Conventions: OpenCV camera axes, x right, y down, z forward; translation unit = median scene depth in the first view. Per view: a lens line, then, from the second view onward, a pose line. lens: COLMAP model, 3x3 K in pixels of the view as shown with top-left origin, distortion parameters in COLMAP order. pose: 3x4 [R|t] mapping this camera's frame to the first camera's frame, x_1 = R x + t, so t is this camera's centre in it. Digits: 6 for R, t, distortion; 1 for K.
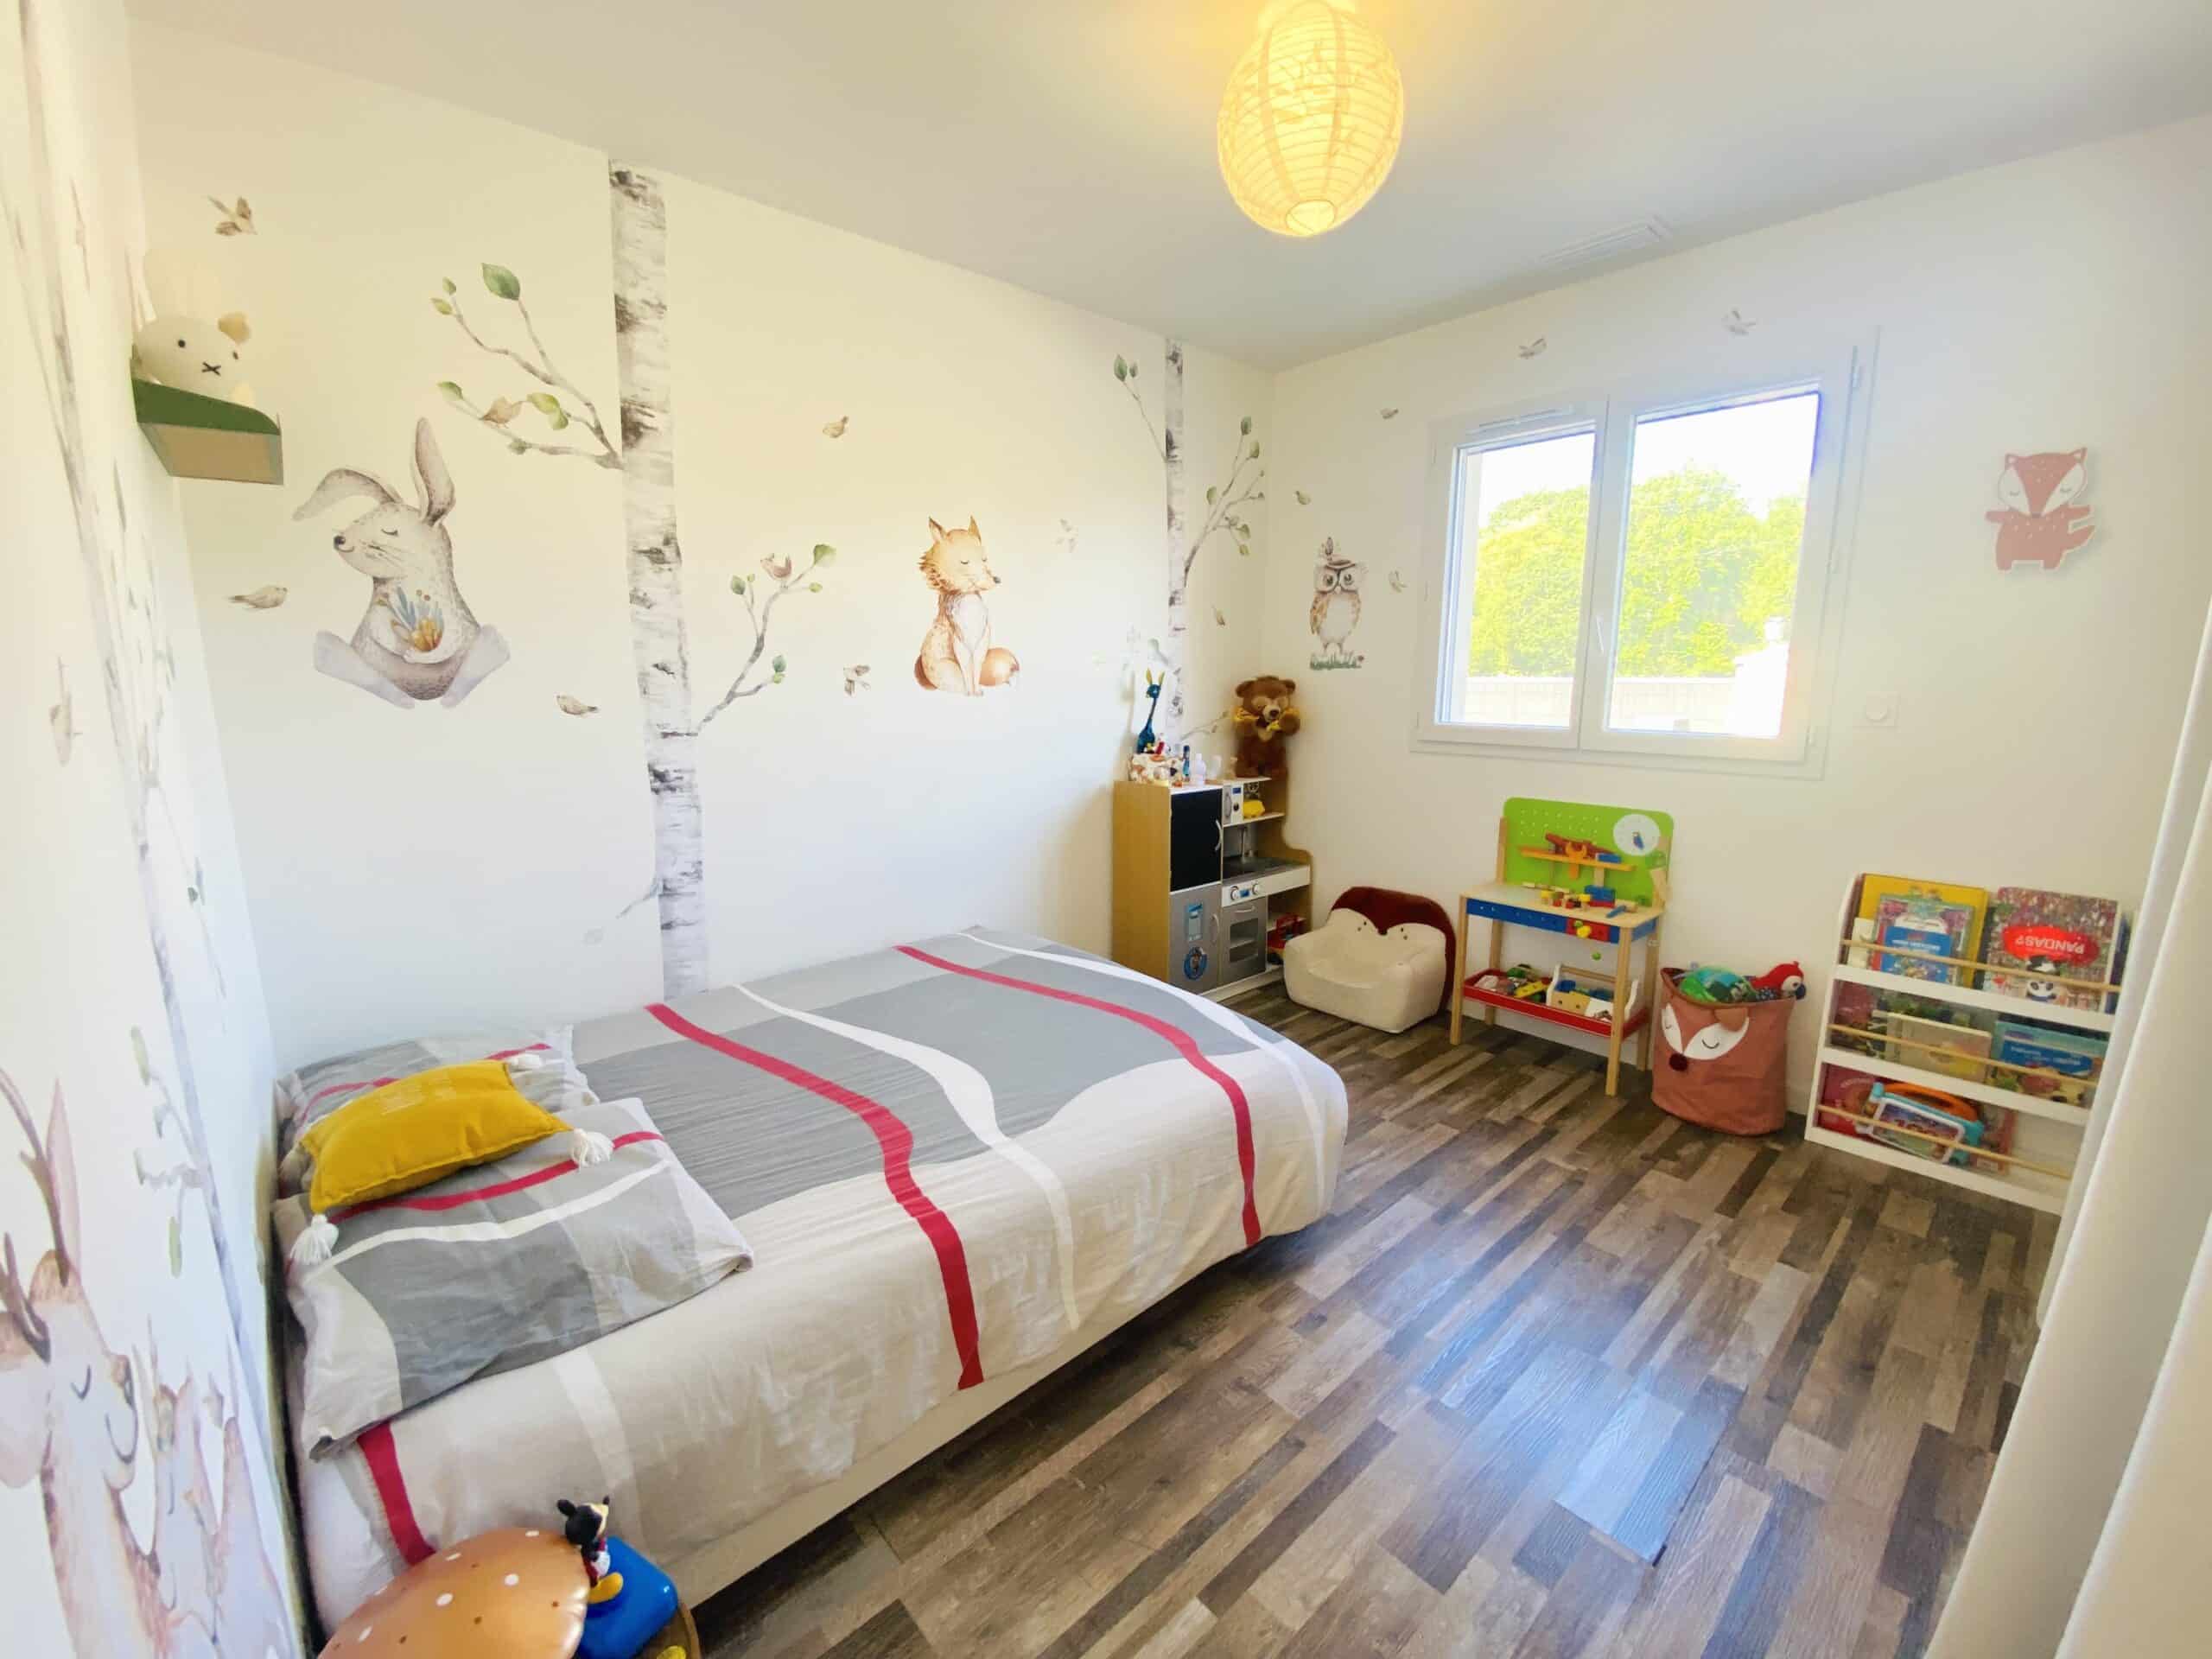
lens RADIAL K [[934.6, 0, 1107.0], [0, 934.6, 784.9], [0, 0, 1]] dist [-0.000492, -0.000061]
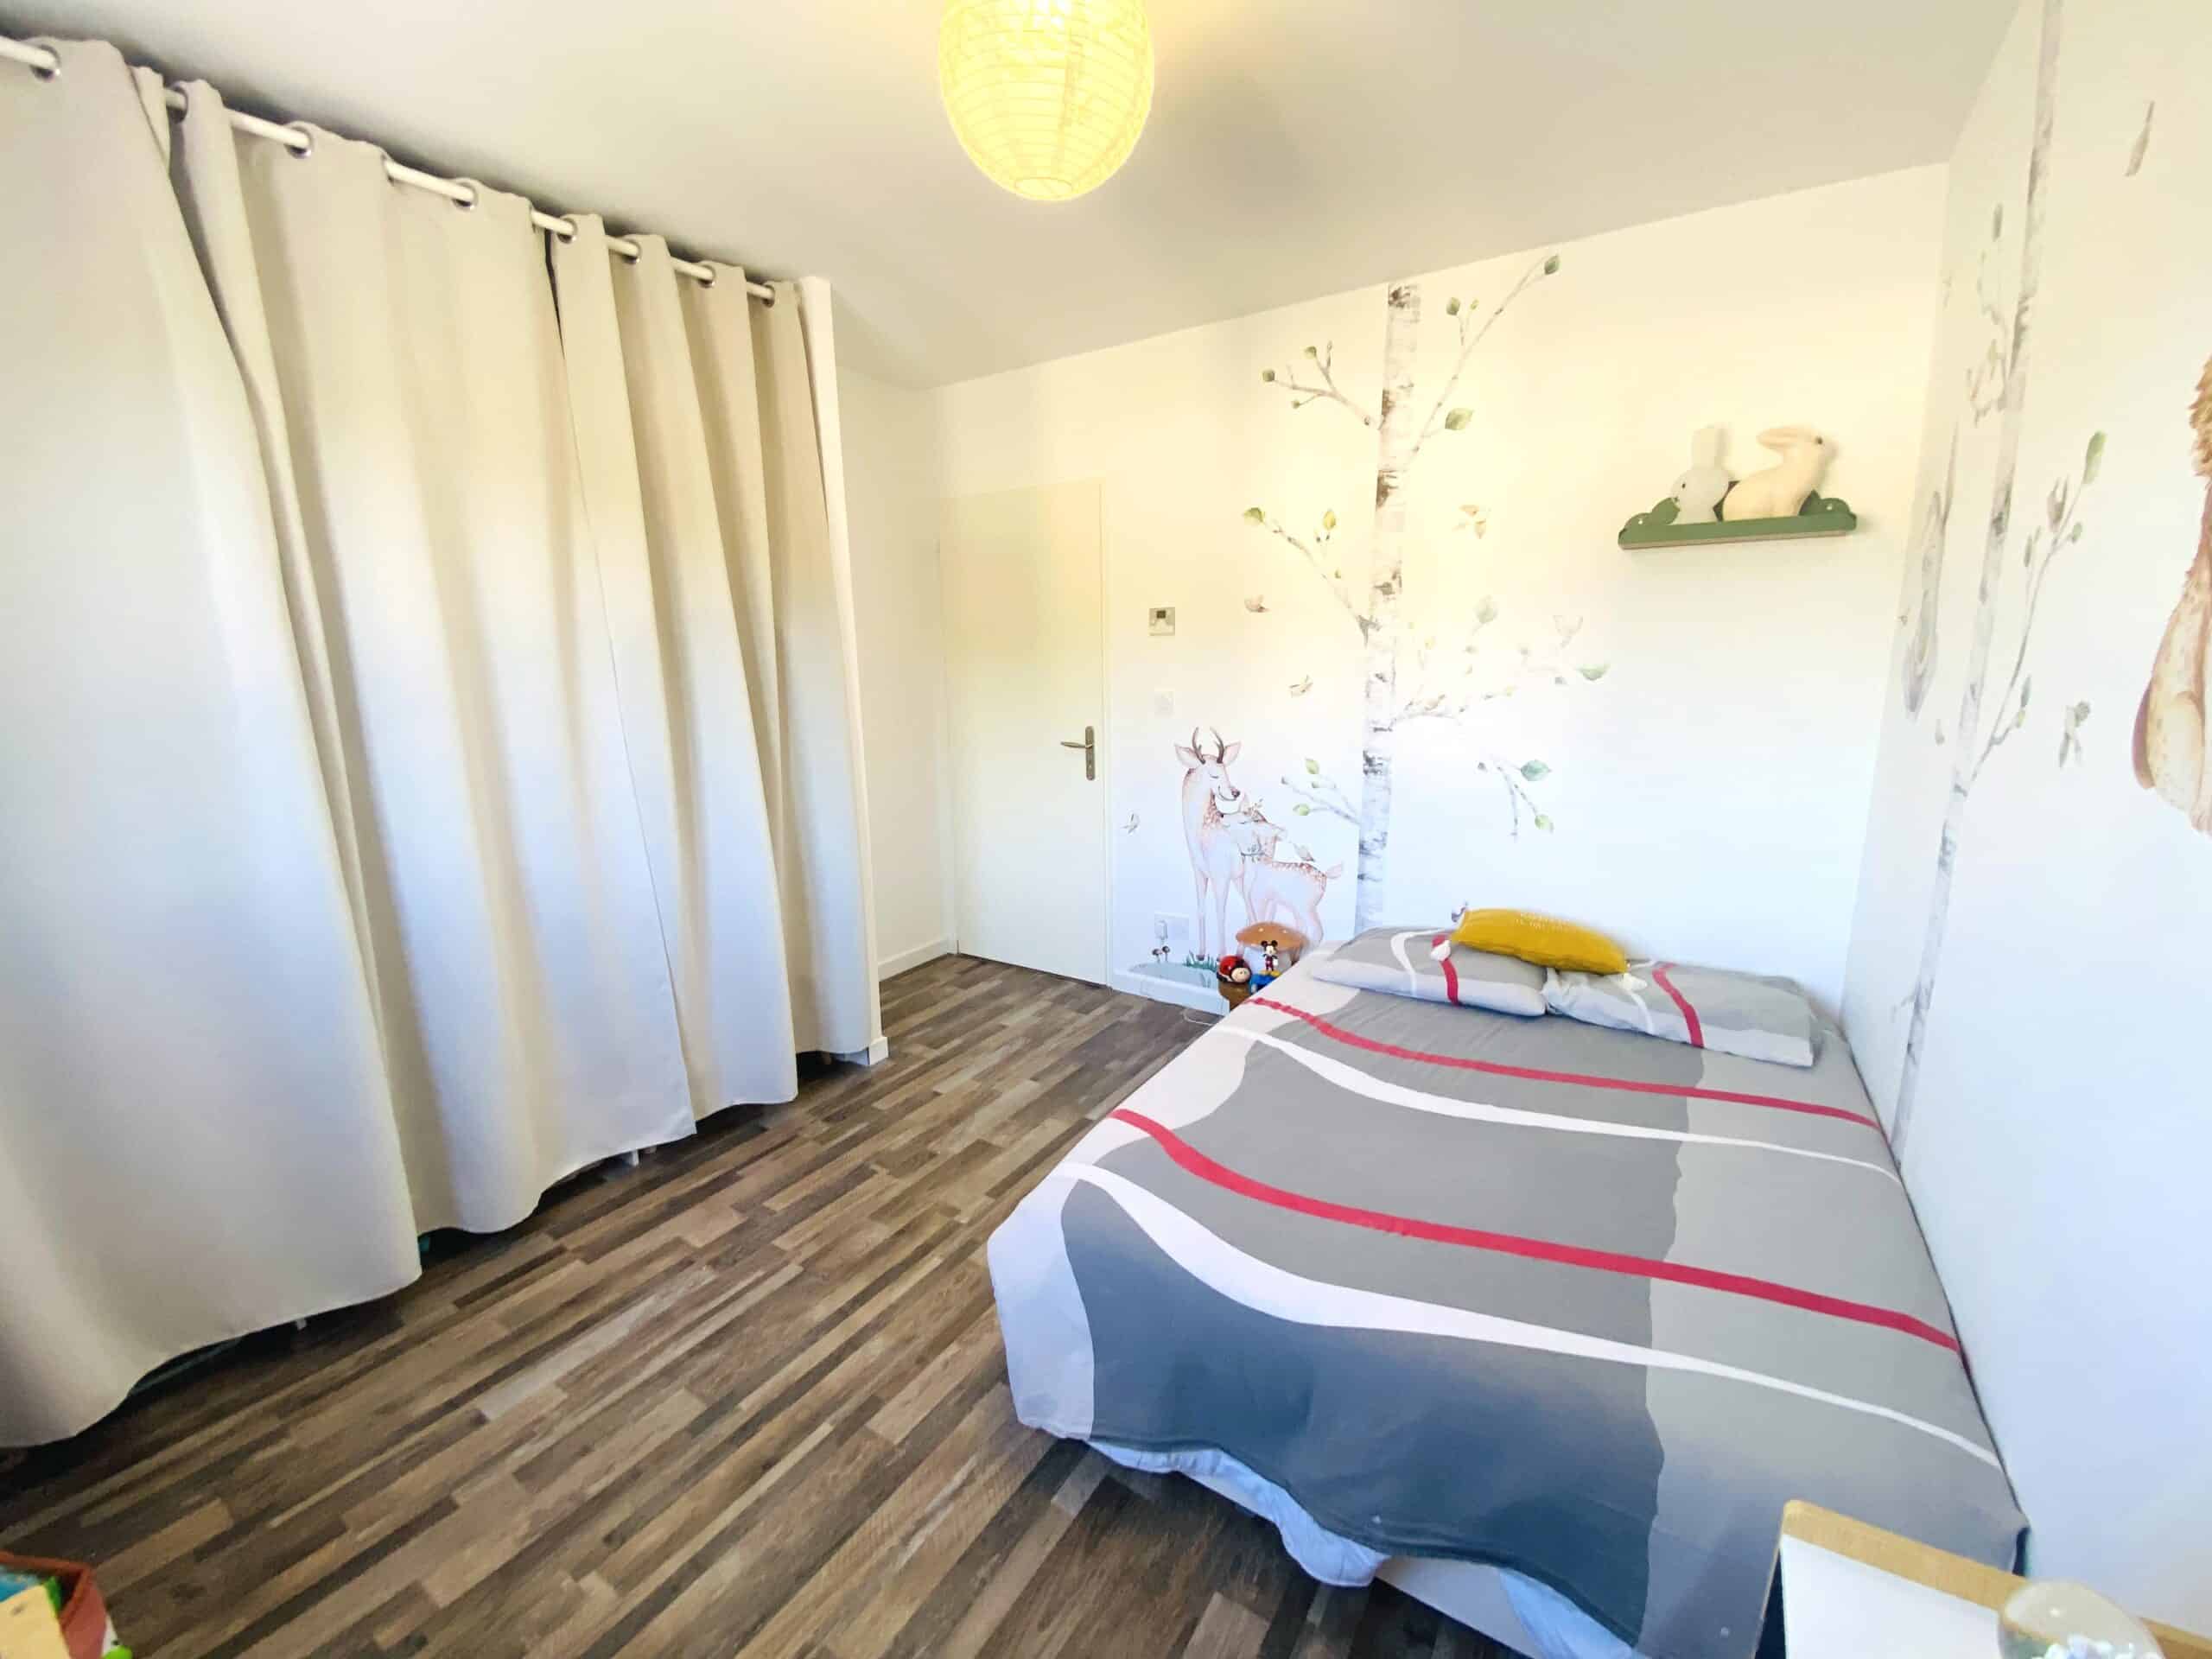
lens RADIAL K [[909.2, 0, 1106.0], [0, 909.2, 829.5], [0, 0, 1]] dist [0.000008, -0.018764]
pose [[-0.967045, 0.062464, -0.246823, 0.326039], [-0.017733, 0.950558, 0.310040, -0.241249], [0.253986, 0.304200, -0.918125, 1.619028]]
